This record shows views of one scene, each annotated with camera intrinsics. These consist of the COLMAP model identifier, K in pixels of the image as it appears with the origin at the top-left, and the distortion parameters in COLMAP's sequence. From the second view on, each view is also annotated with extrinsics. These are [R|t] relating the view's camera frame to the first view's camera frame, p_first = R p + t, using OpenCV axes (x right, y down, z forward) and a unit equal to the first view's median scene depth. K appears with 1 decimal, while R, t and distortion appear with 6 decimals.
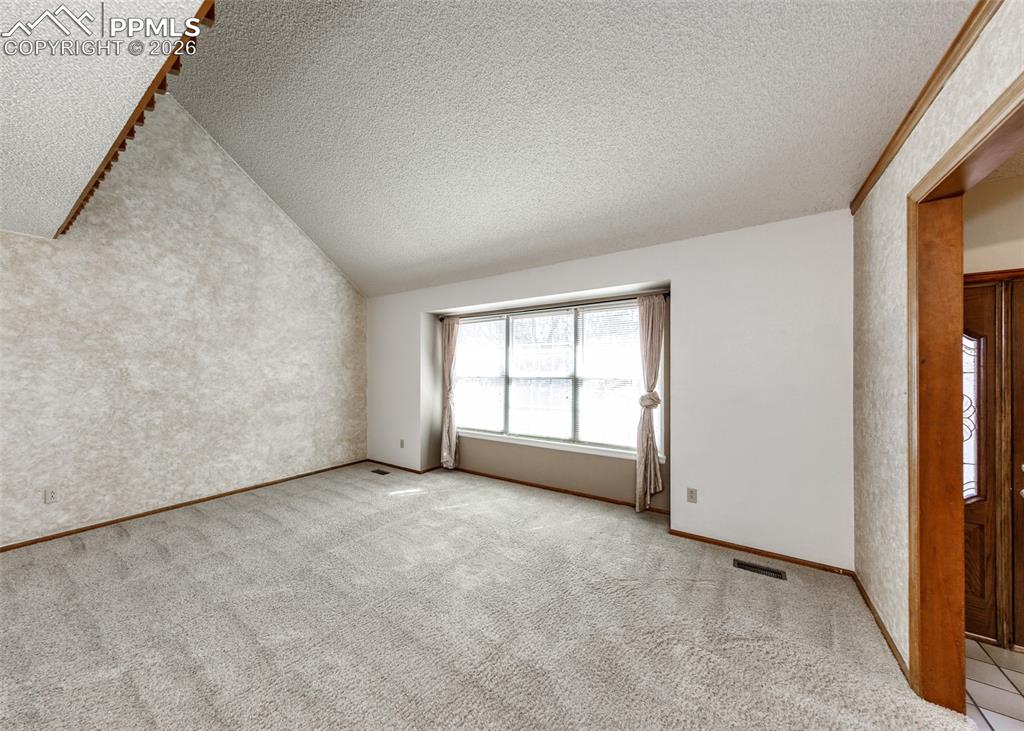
lens RADIAL K [[355.7, 0, 495.7], [0, 355.7, 366.2], [0, 0, 1]] dist [0.000334, 0.000019]
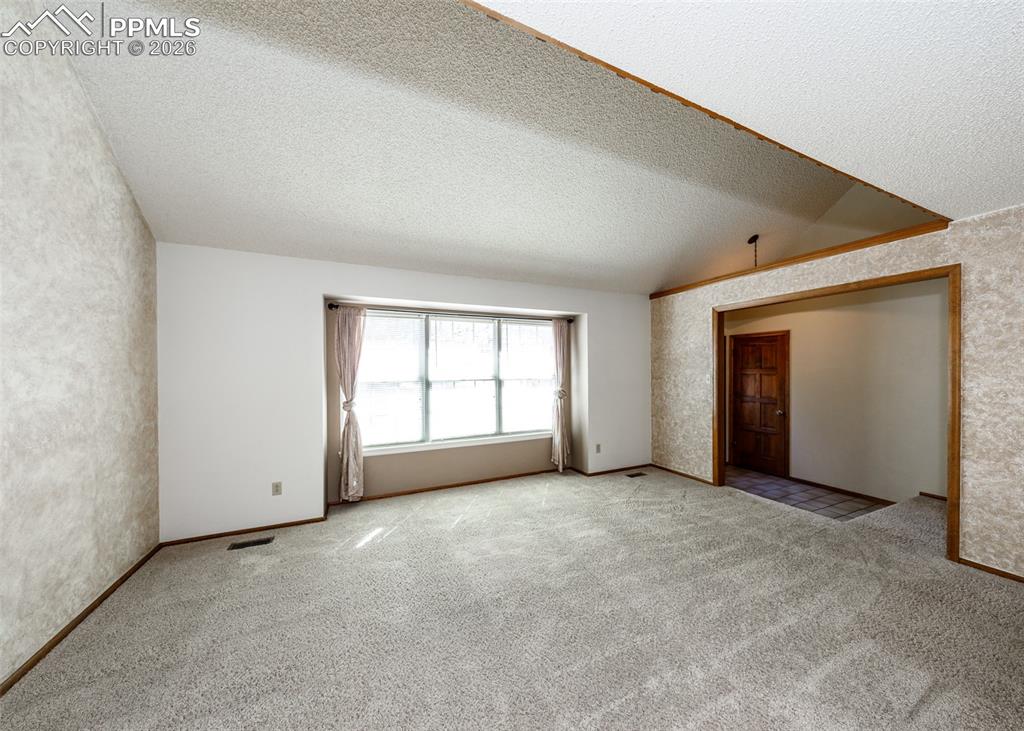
lens RADIAL K [[367.7, 0, 533.4], [0, 367.7, 367.2], [0, 0, 1]] dist [0.000311, -0.000032]
pose [[0.478160, 0.004145, 0.878263, -0.689998], [-0.000768, 0.999990, -0.004302, -0.001079], [-0.878273, 0.001383, 0.478158, 0.293321]]
